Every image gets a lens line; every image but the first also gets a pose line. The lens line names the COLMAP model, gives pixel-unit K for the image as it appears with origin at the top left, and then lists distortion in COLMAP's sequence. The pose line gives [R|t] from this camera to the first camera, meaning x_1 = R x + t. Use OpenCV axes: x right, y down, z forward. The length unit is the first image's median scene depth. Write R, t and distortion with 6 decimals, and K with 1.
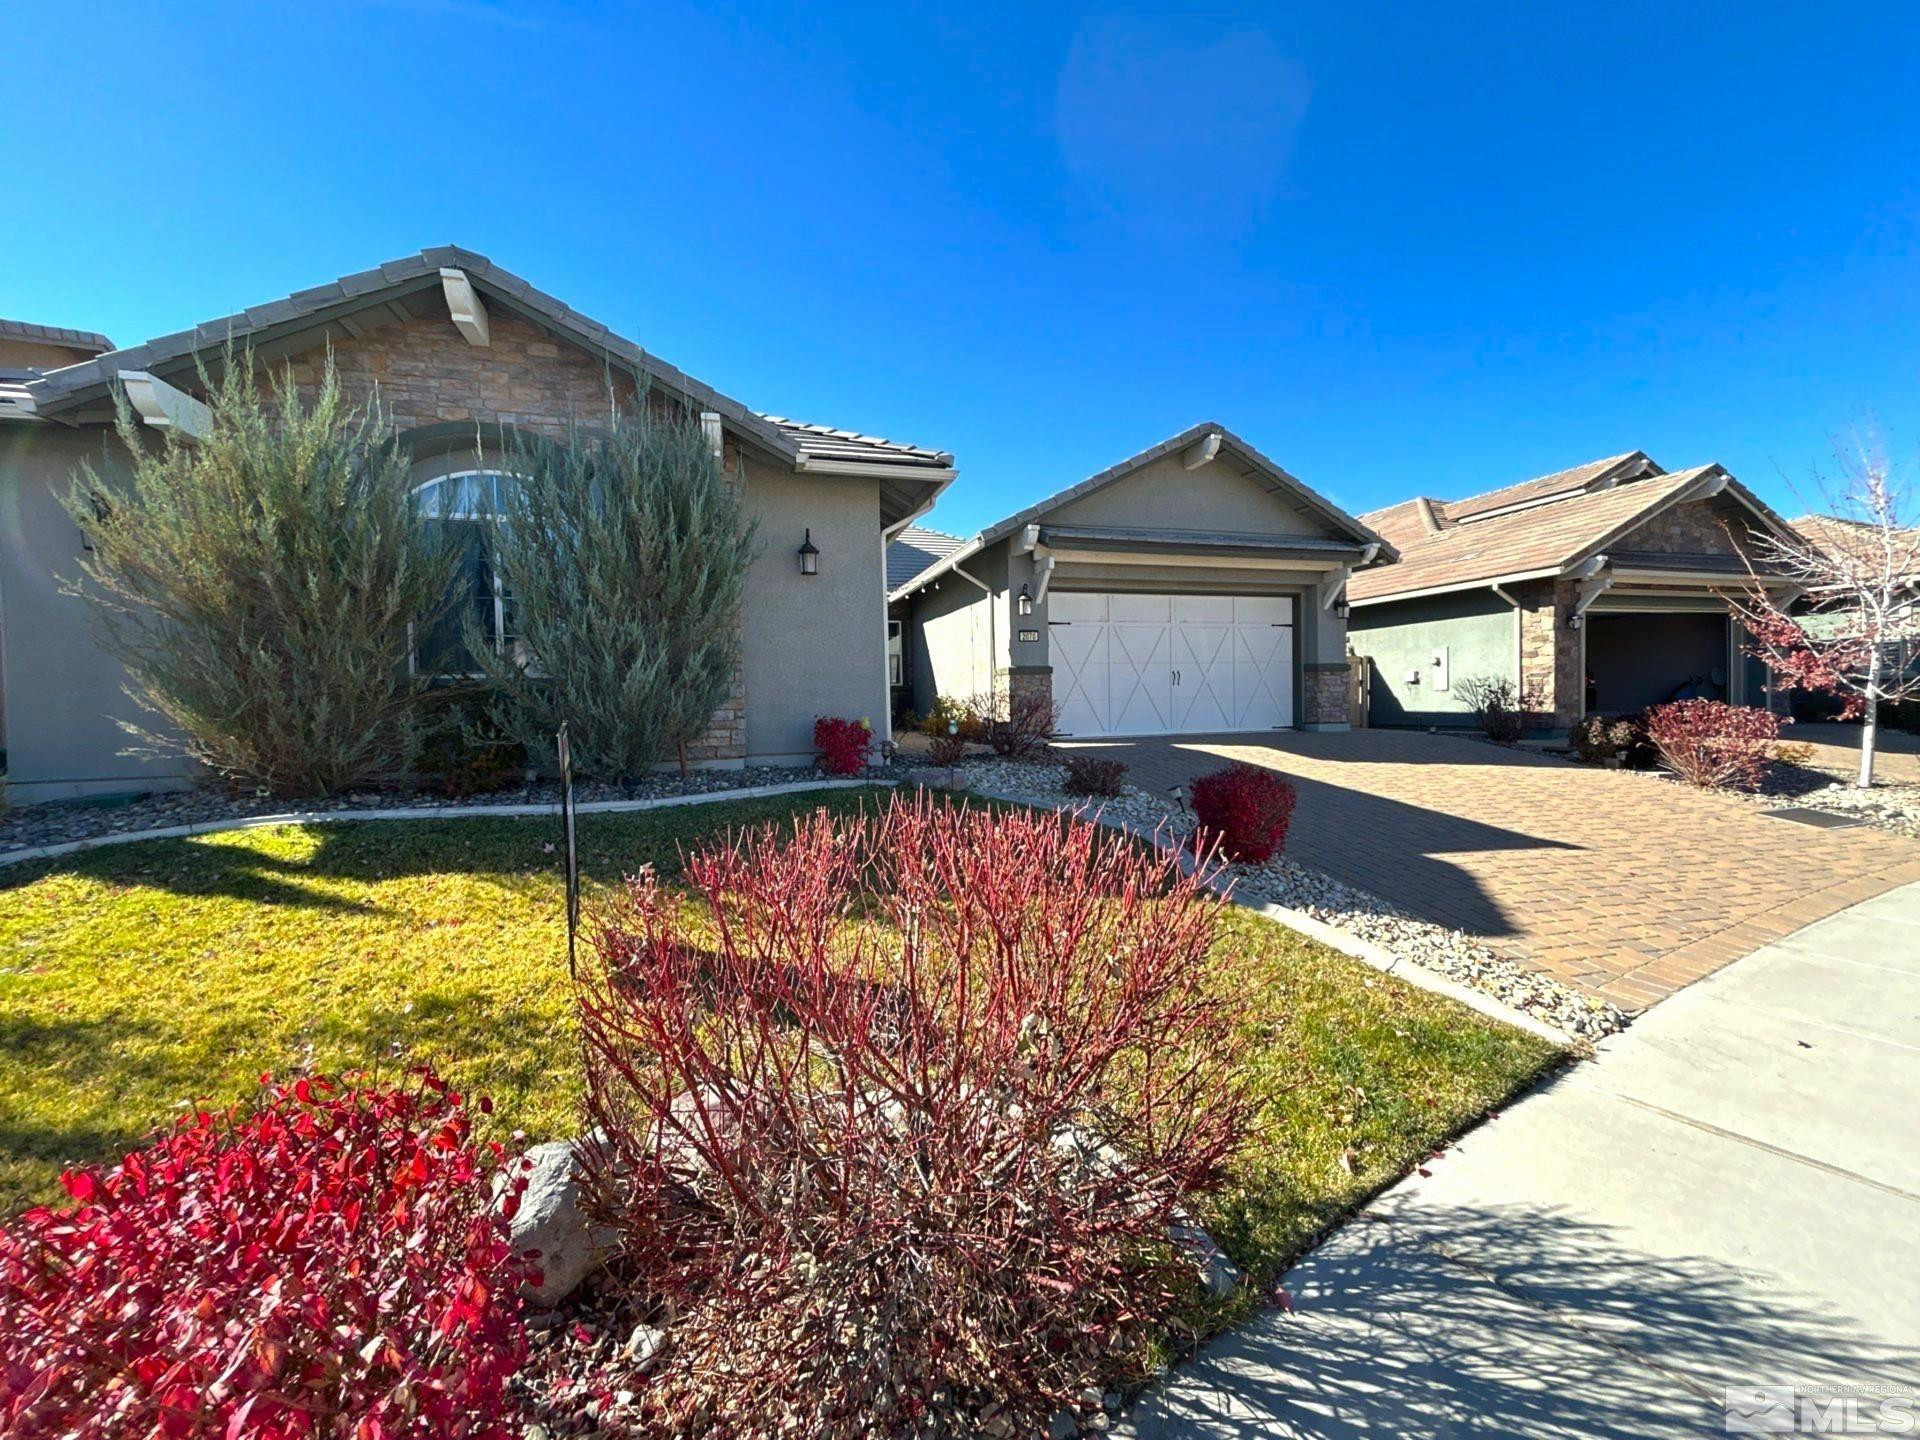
lens RADIAL K [[774.8, 0, 956.7], [0, 774.8, 724.0], [0, 0, 1]] dist [-0.001827, 0.000004]
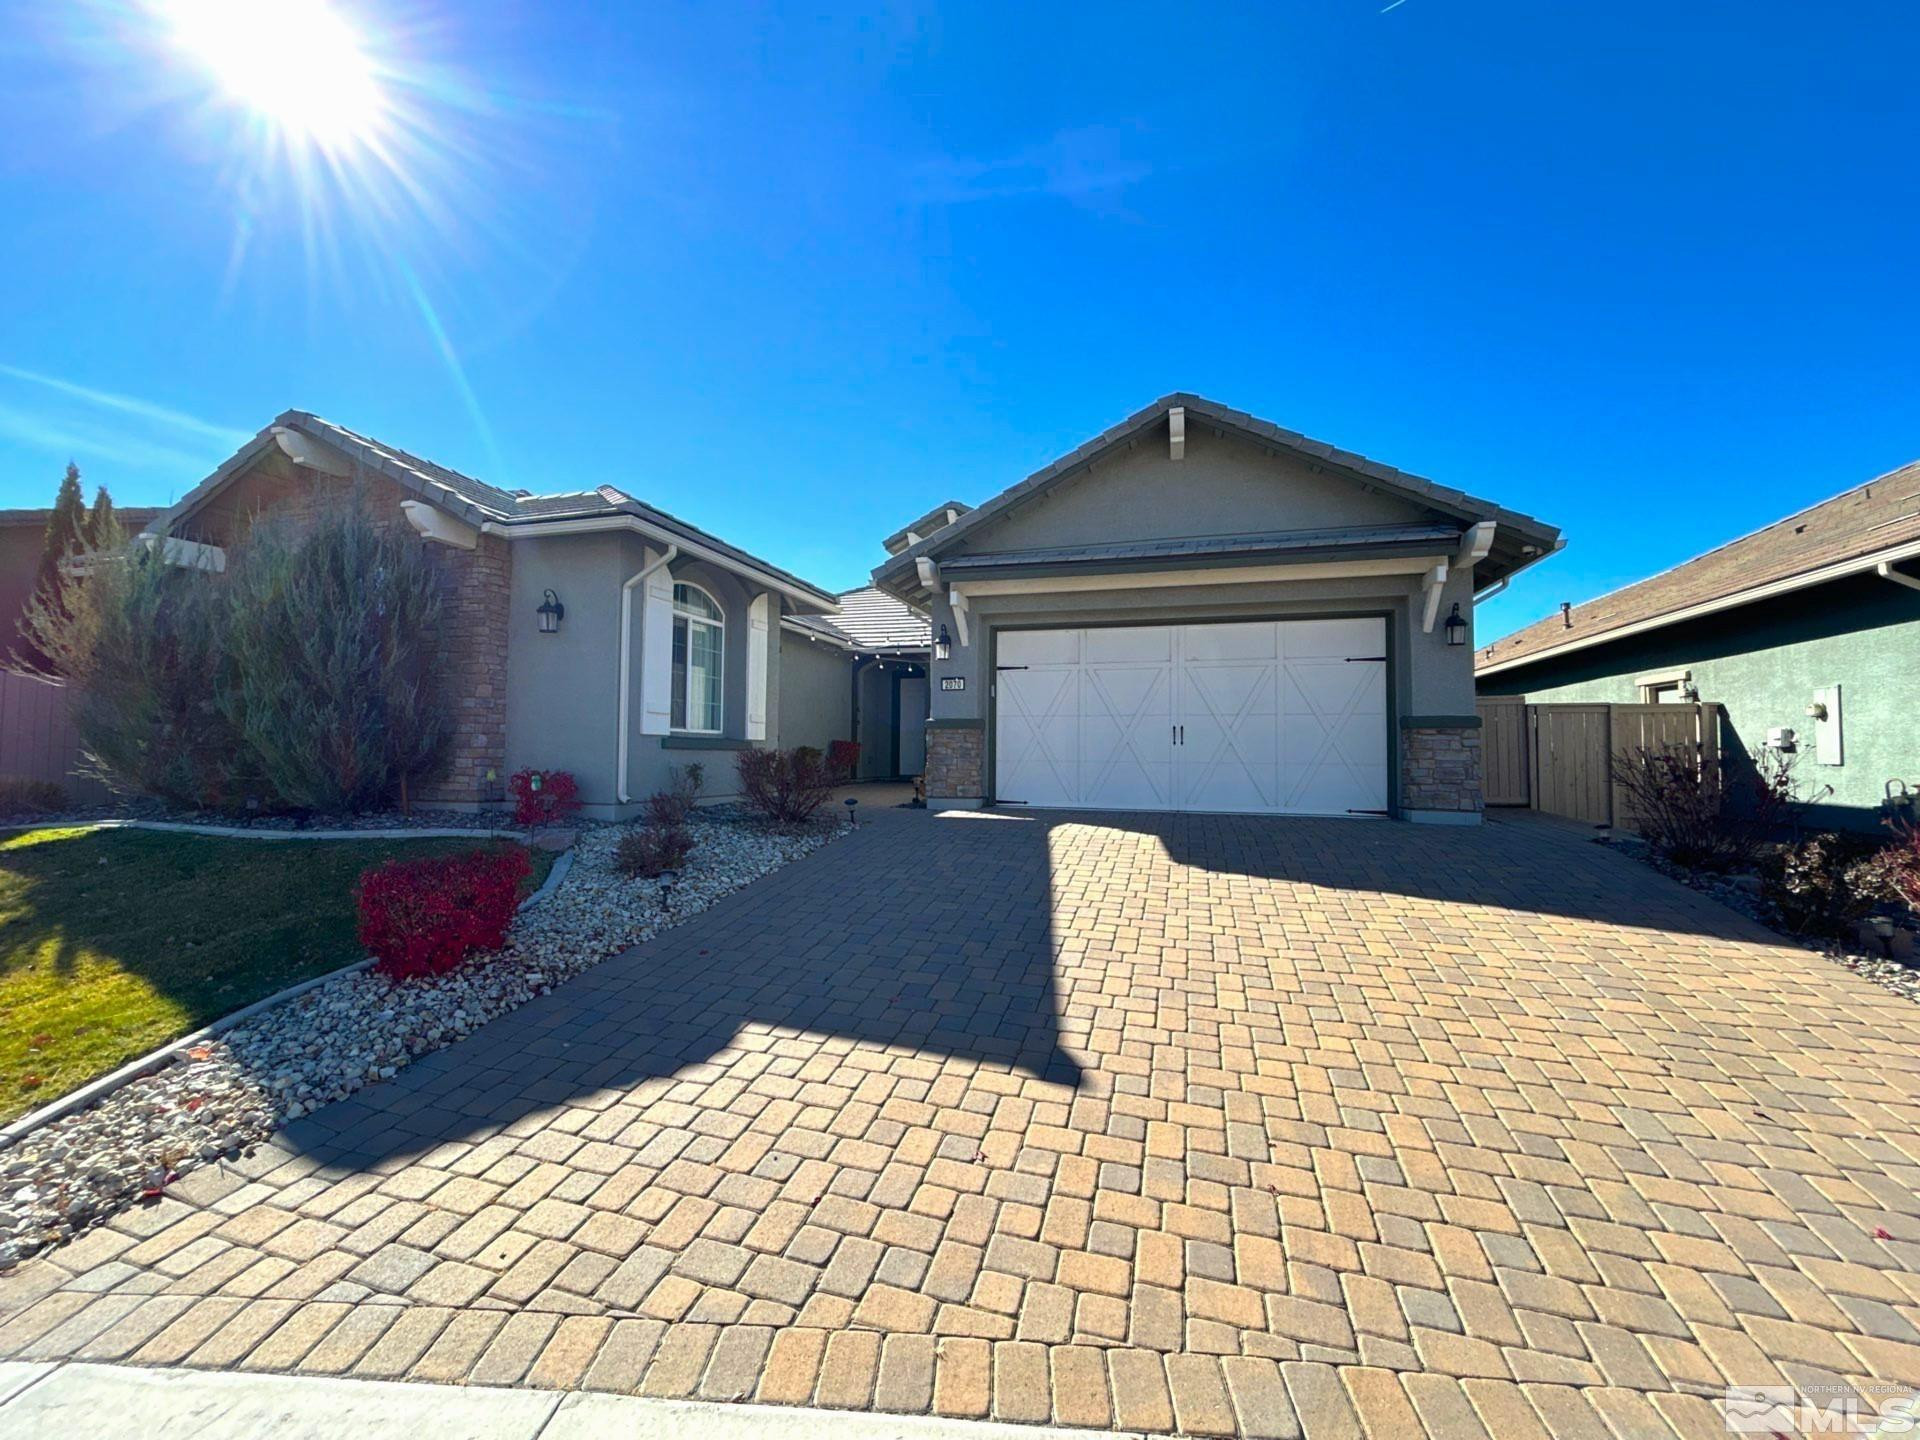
lens RADIAL K [[774.8, 0, 956.7], [0, 774.8, 724.0], [0, 0, 1]] dist [-0.001827, 0.000004]
pose [[0.833750, 0.007102, -0.552097, 0.523696], [-0.042120, 0.997822, -0.050772, -0.023333], [0.550534, 0.065585, 0.832233, 0.263566]]
